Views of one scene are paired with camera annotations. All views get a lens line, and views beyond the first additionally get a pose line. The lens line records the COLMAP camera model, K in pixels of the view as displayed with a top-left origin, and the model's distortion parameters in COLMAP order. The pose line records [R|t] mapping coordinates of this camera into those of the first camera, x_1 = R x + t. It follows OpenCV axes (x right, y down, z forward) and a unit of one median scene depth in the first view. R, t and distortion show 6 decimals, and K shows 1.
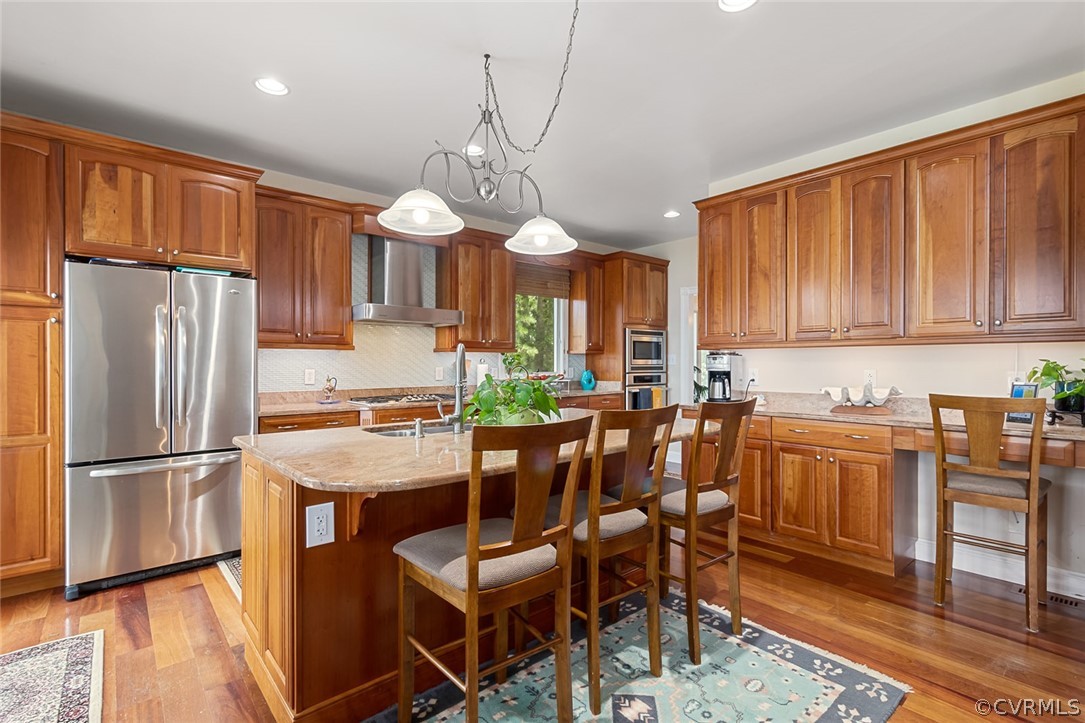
lens RADIAL K [[501.4, 0, 537.6], [0, 501.4, 362.5], [0, 0, 1]] dist [0.004260, 0.000084]
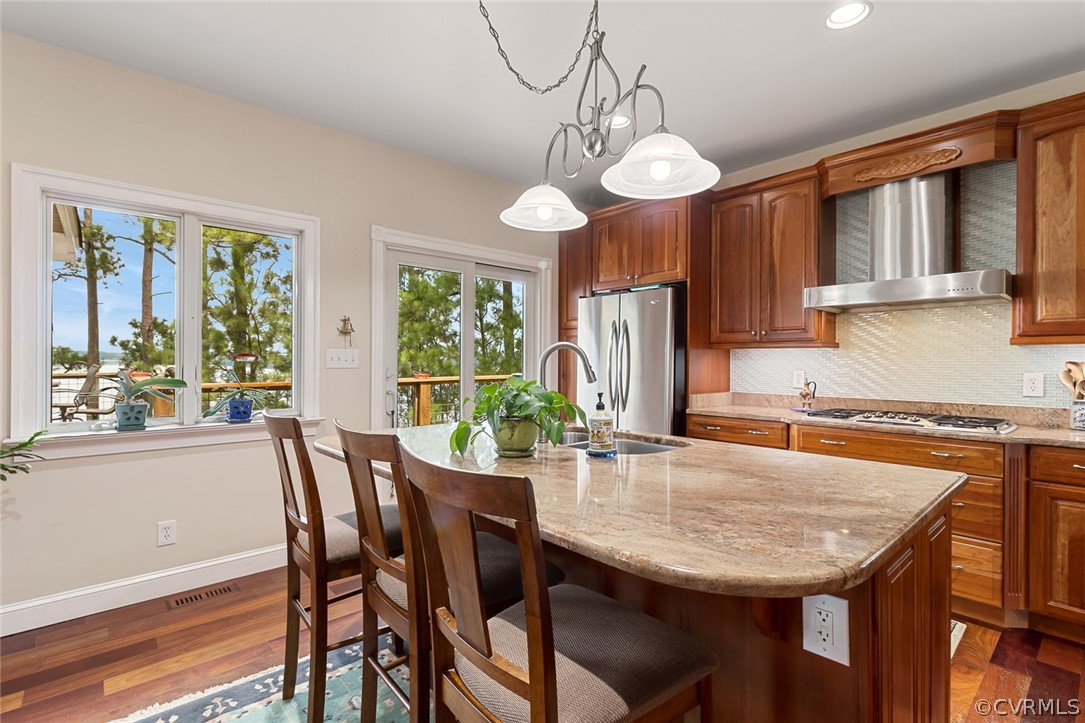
lens RADIAL K [[501.4, 0, 556.9], [0, 501.4, 359.2], [0, 0, 1]] dist [0.004260, 0.000084]
pose [[0.030793, -0.003370, -0.999520, 0.338660], [-0.002951, 0.999990, -0.003462, -0.002181], [0.999521, 0.003056, 0.030783, 0.460414]]
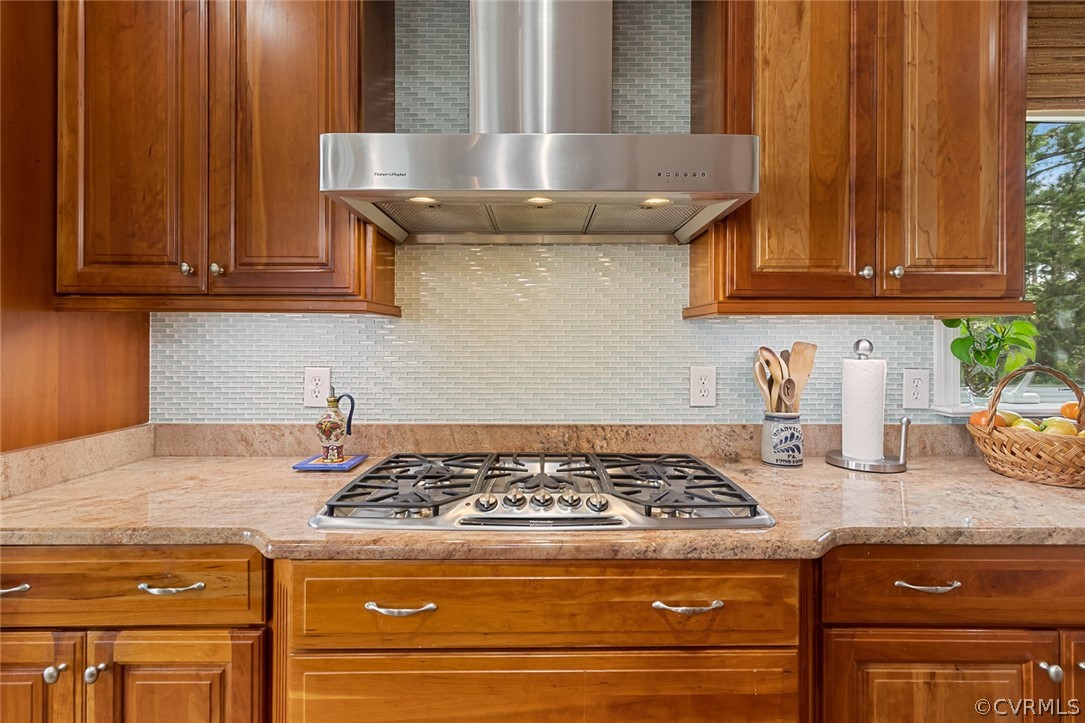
lens RADIAL K [[501.4, 0, 535.2], [0, 501.4, 343.3], [0, 0, 1]] dist [0.004260, 0.000084]
pose [[0.749255, 0.002860, -0.662276, -0.063192], [-0.002394, 0.999996, 0.001610, -0.005344], [0.662277, 0.000379, 0.749259, 0.686112]]
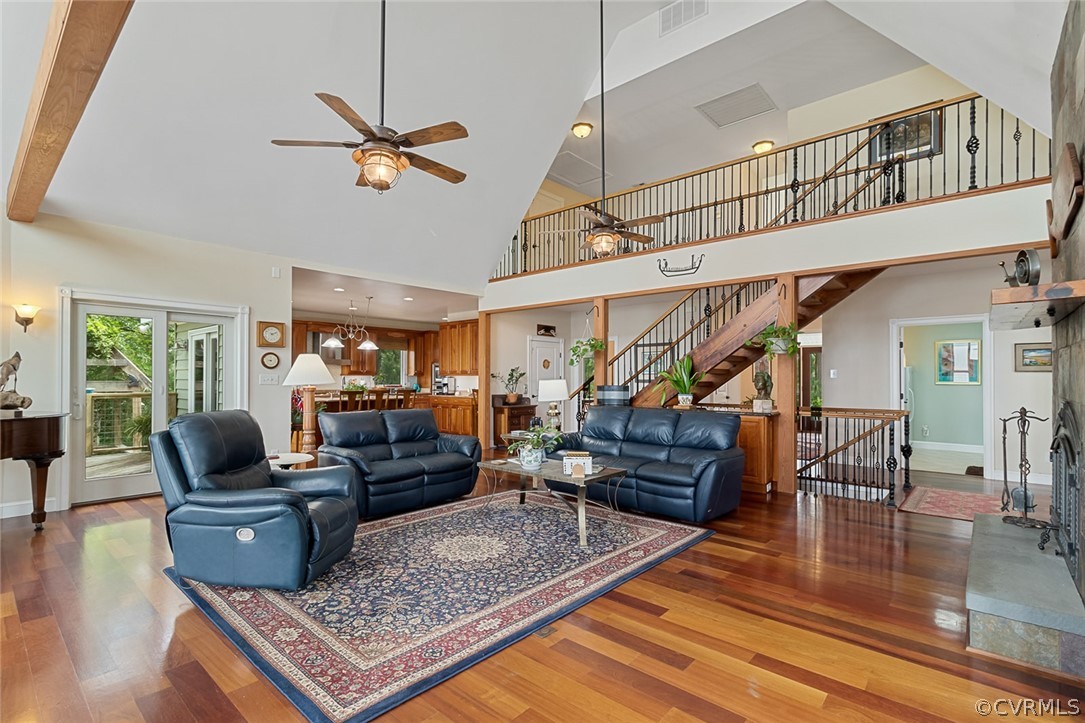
lens RADIAL K [[501.4, 0, 545.0], [0, 501.4, 372.7], [0, 0, 1]] dist [0.004260, 0.000084]
pose [[0.989891, 0.001455, 0.141826, 0.423232], [-0.000153, 0.999958, -0.009185, -0.013132], [-0.141833, 0.009070, 0.989849, -1.527078]]
